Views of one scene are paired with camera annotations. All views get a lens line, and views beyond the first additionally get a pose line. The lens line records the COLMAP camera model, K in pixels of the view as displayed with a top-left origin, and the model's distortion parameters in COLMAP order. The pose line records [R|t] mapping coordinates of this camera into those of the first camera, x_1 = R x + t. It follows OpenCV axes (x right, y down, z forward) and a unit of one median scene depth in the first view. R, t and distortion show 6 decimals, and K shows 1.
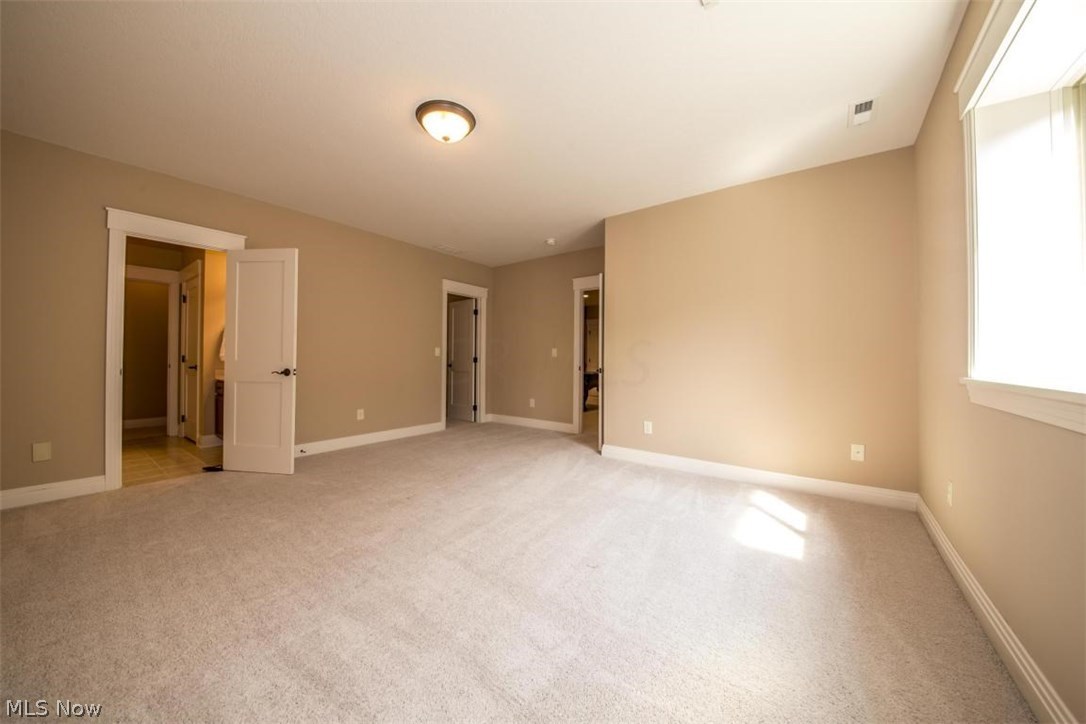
lens RADIAL K [[387.1, 0, 537.7], [0, 387.1, 357.7], [0, 0, 1]] dist [-0.013272, -0.000454]
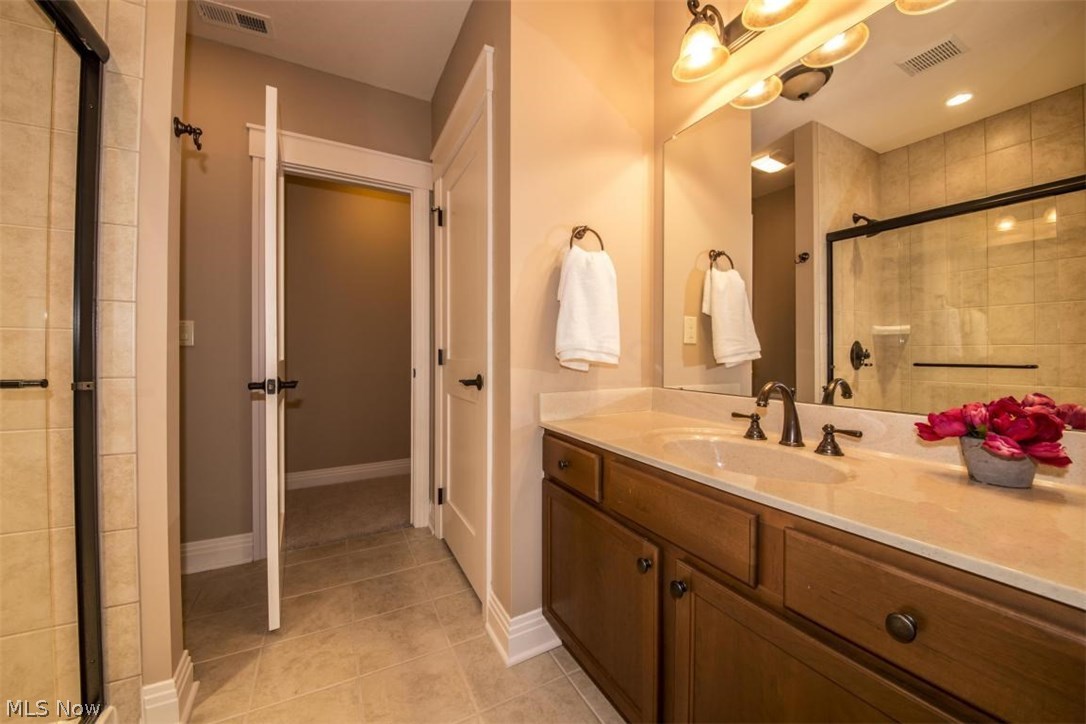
lens RADIAL K [[387.1, 0, 544.1], [0, 387.1, 360.6], [0, 0, 1]] dist [-0.013272, -0.000454]
pose [[0.910988, -0.002220, -0.412427, -0.643259], [0.005764, 0.999956, 0.007349, 0.003985], [0.412392, -0.009072, 0.910961, 0.656676]]
